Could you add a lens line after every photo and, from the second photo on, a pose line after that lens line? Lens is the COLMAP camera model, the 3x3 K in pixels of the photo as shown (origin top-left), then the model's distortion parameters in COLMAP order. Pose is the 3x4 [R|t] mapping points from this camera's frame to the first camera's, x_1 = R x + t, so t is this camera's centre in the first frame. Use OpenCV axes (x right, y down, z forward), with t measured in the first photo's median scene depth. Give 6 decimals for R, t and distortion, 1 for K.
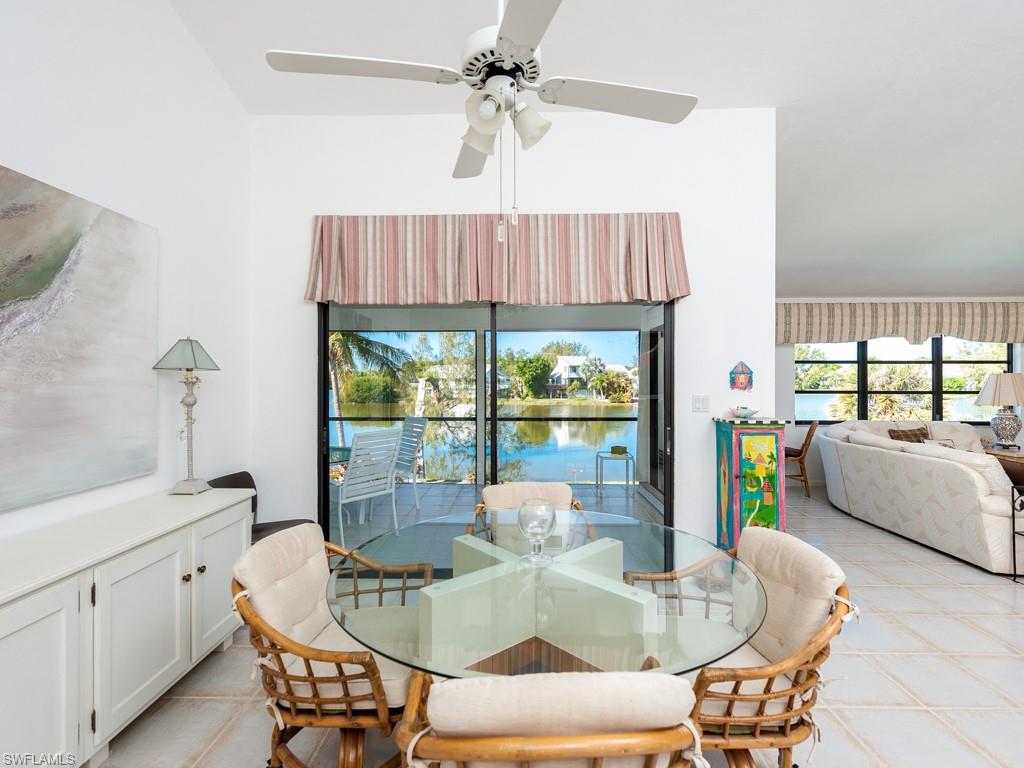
lens RADIAL K [[493.0, 0, 512.0], [0, 493.0, 384.0], [0, 0, 1]] dist [0.000703, -0.000539]
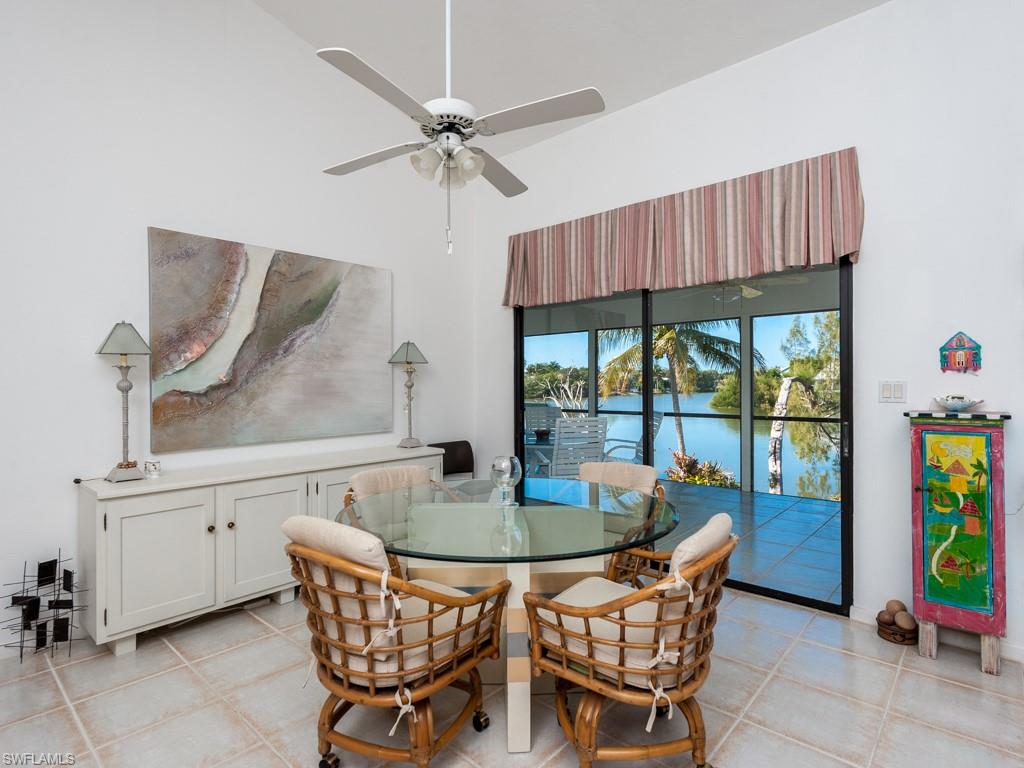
lens RADIAL K [[536.7, 0, 516.4], [0, 536.7, 387.9], [0, 0, 1]] dist [0.018933, -0.010764]
pose [[0.760682, 0.000795, -0.649124, 0.485535], [0.000487, 0.999998, 0.001795, 0.032497], [0.649125, -0.001681, 0.760680, -0.001747]]
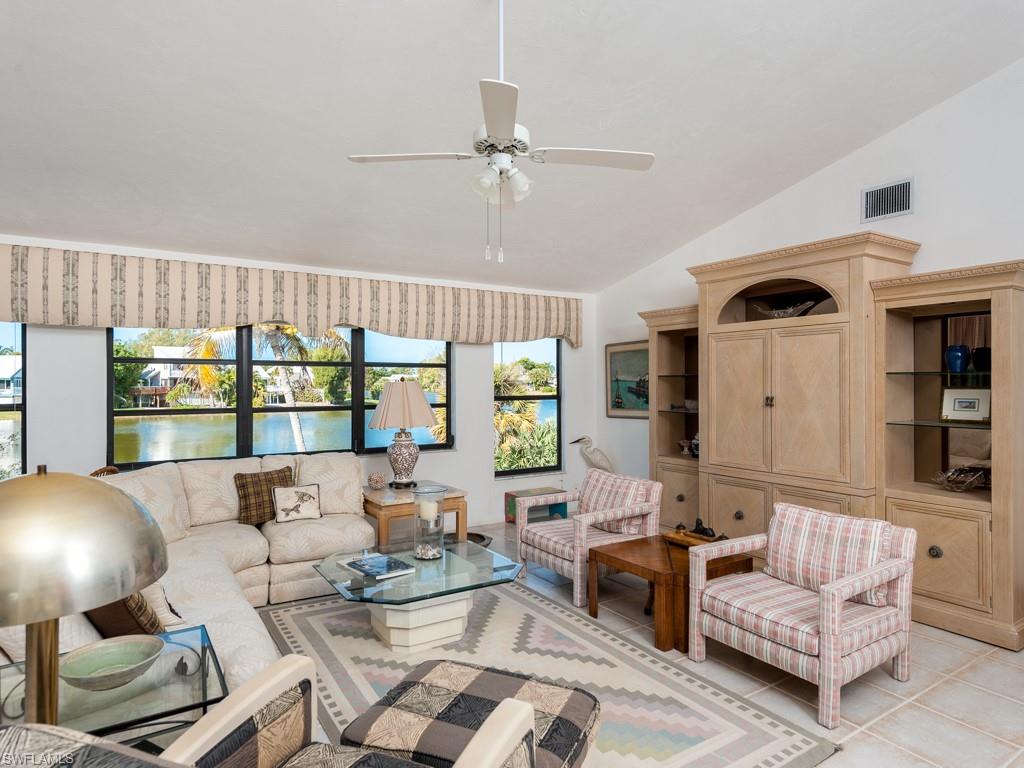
lens RADIAL K [[593.3, 0, 509.1], [0, 593.3, 378.7], [0, 0, 1]] dist [0.017399, -0.002015]
pose [[0.831938, 0.002043, 0.554865, 1.100970], [0.004008, 0.999945, -0.009691, -0.029099], [-0.554855, 0.010287, 0.831884, 0.355101]]
